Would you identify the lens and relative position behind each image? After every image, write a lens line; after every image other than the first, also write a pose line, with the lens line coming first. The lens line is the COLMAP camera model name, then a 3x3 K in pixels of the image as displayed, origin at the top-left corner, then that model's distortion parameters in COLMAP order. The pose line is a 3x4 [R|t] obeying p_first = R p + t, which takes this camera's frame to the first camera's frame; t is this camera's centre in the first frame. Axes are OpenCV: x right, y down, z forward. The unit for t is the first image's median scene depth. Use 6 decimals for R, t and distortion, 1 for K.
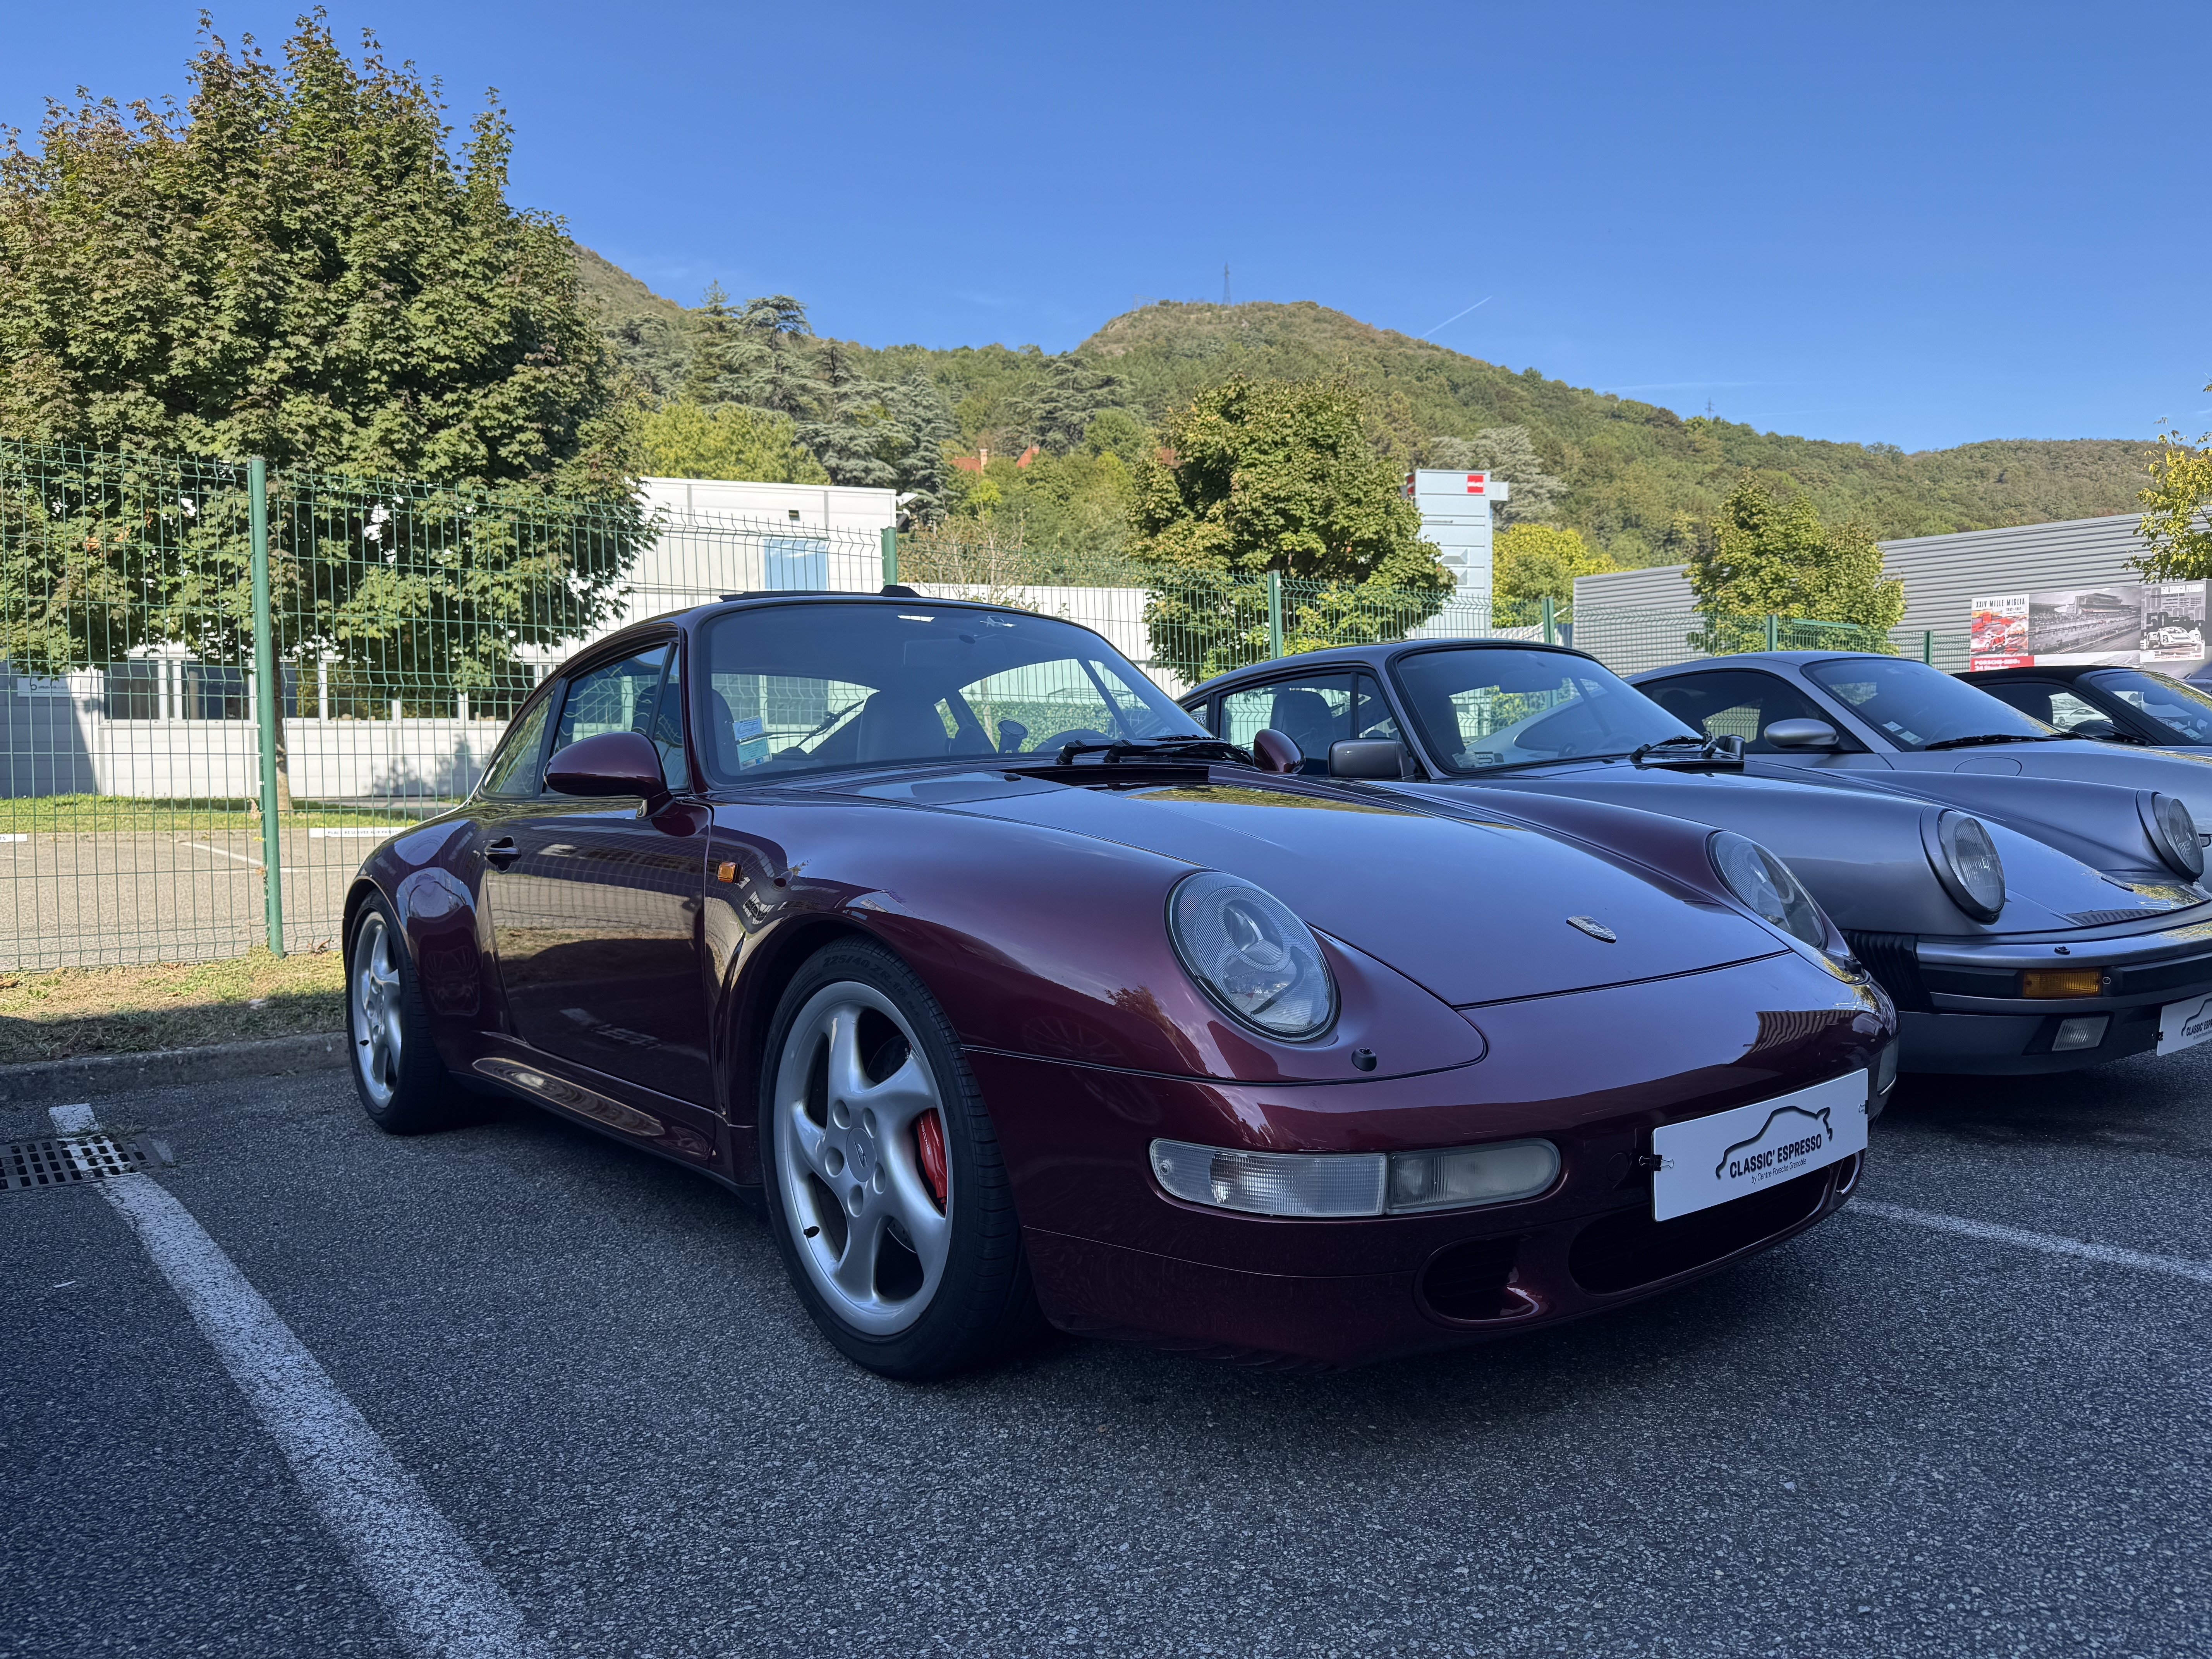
lens RADIAL K [[1549.0, 0, 1090.8], [0, 1549.0, 824.4], [0, 0, 1]] dist [0.043094, -0.052231]
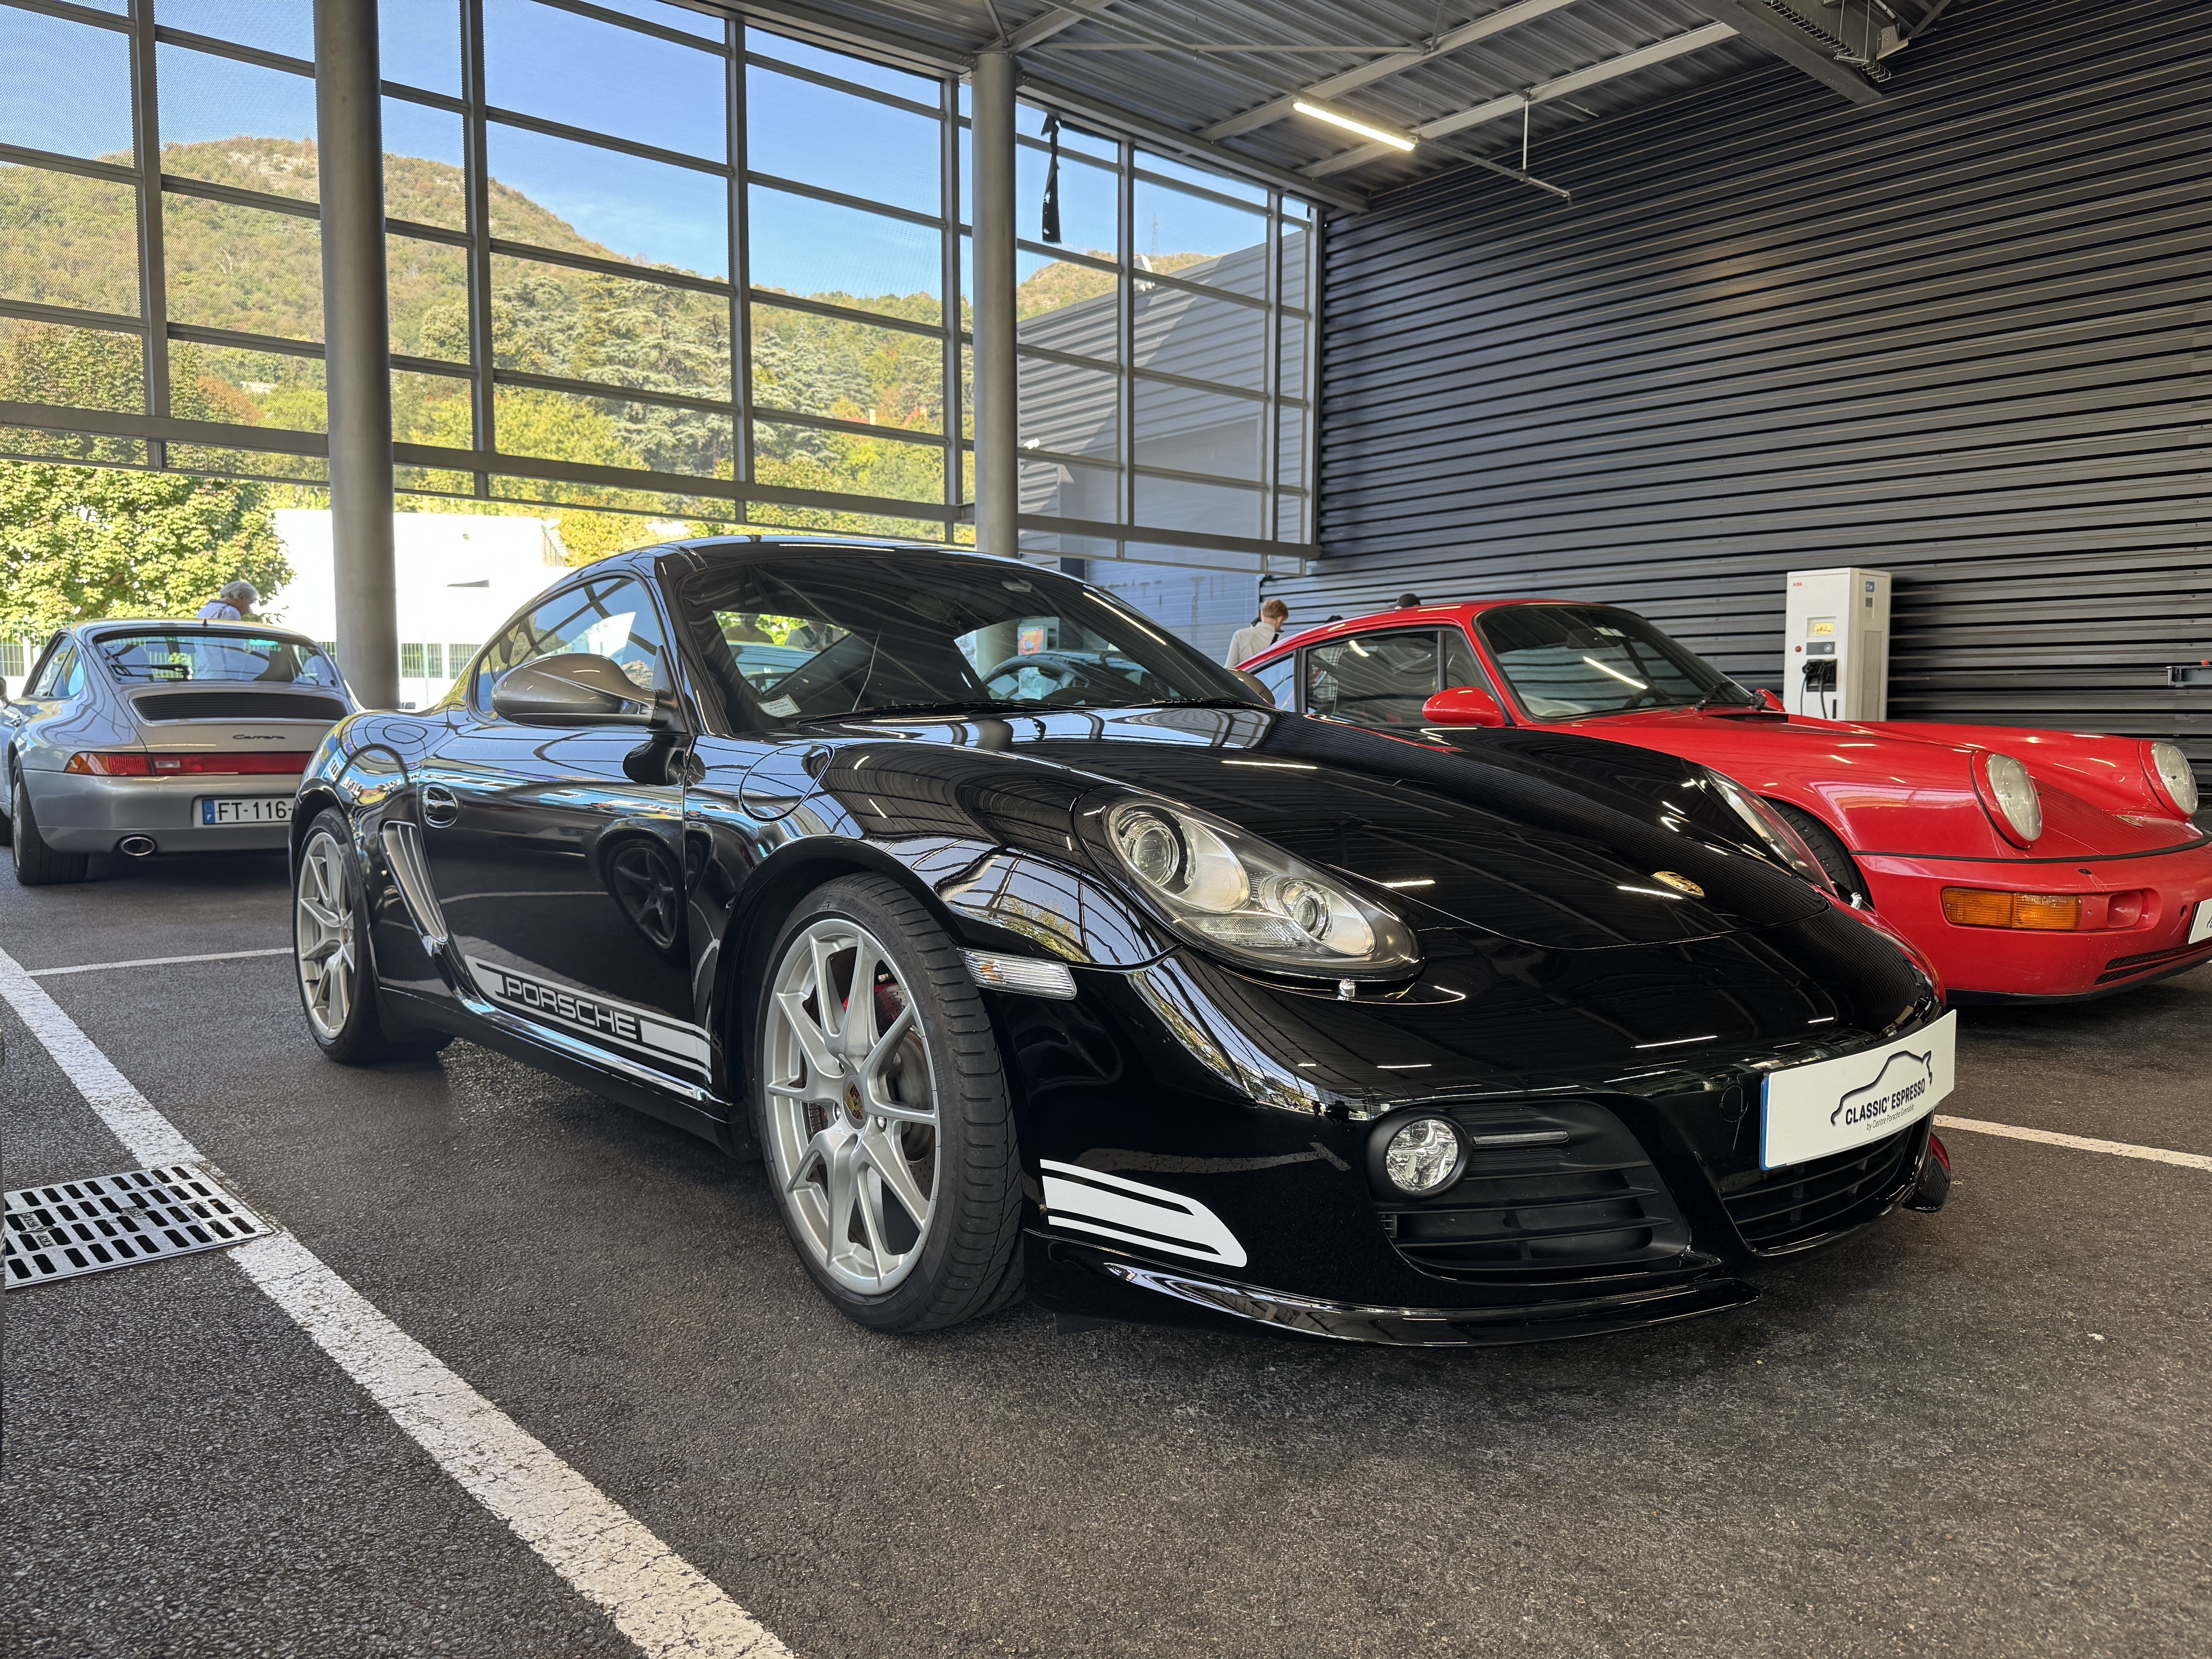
lens RADIAL K [[1549.0, 0, 1114.8], [0, 1549.0, 830.7], [0, 0, 1]] dist [0.043094, -0.052231]
pose [[0.999189, 0.003455, 0.040116, 0.658445], [-0.005061, 0.999187, 0.040008, 0.028759], [-0.039945, -0.040178, 0.998394, -0.925036]]
